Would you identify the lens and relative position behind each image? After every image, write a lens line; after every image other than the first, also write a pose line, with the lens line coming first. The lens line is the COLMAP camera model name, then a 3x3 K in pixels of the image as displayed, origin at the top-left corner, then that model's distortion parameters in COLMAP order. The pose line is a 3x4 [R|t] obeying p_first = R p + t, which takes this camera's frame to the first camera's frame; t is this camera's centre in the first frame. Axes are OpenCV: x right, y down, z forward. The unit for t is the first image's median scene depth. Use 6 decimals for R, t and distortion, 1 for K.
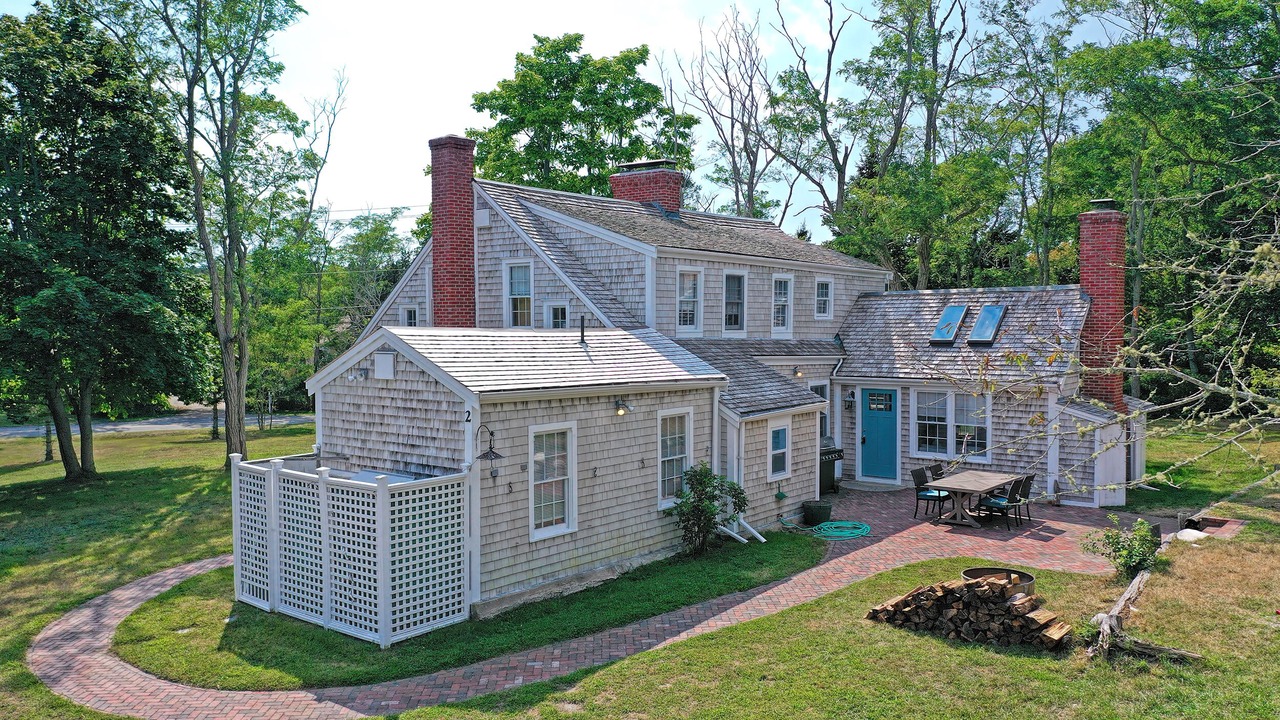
lens RADIAL K [[1003.9, 0, 640.0], [0, 1003.9, 360.0], [0, 0, 1]] dist [-0.010564, -0.000530]
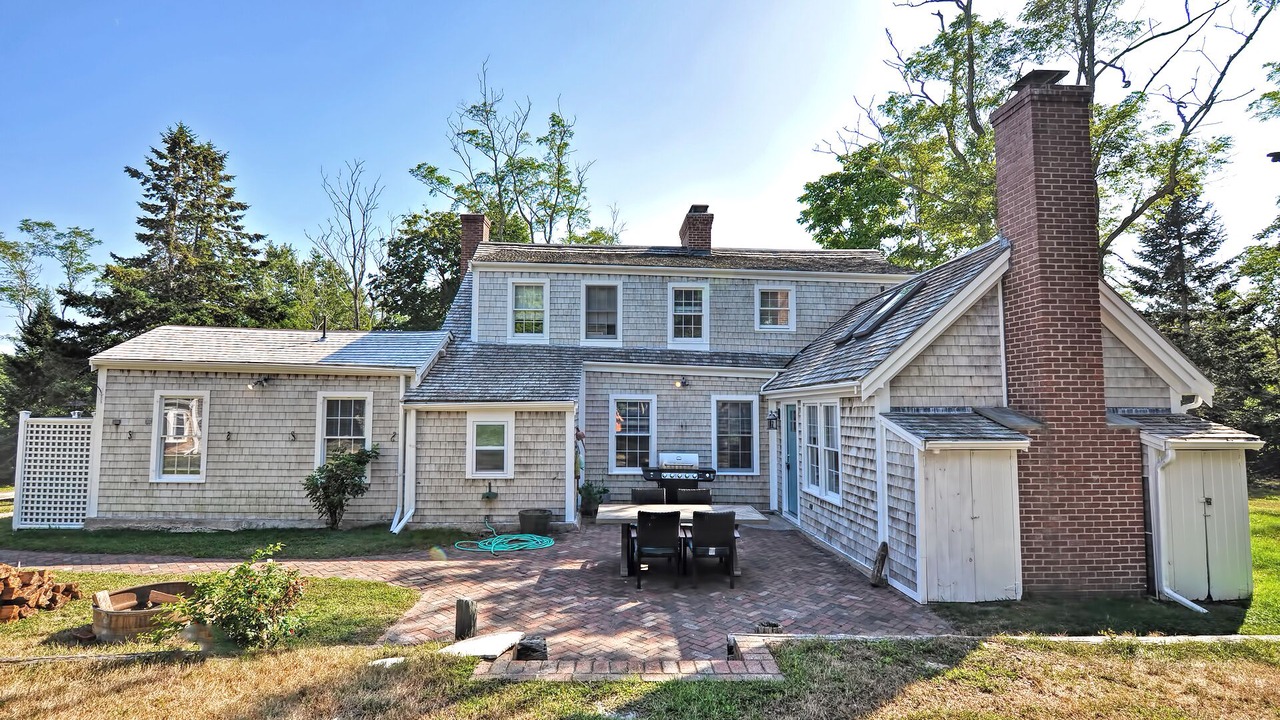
lens RADIAL K [[609.3, 0, 658.9], [0, 609.3, 364.8], [0, 0, 1]] dist [0.002503, -0.019902]
pose [[0.673499, -0.040015, -0.738104, 0.567520], [-0.042717, 0.994758, -0.092906, 0.049524], [0.737953, 0.094102, 0.668259, 0.605120]]
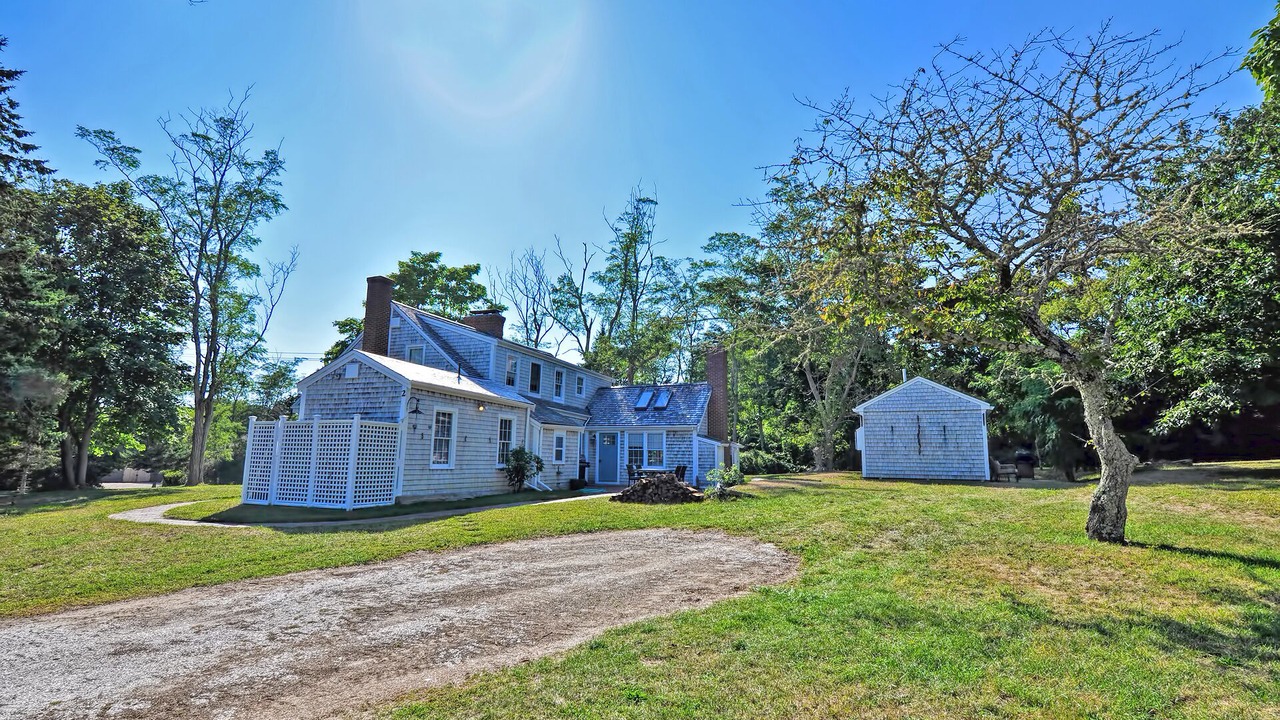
lens RADIAL K [[619.9, 0, 640.0], [0, 619.9, 360.0], [0, 0, 1]] dist [-0.004181, -0.011486]
pose [[0.955106, 0.065375, 0.288961, -0.052762], [-0.005741, 0.979251, -0.202572, 0.136037], [-0.296209, 0.191819, 0.935663, -0.135381]]
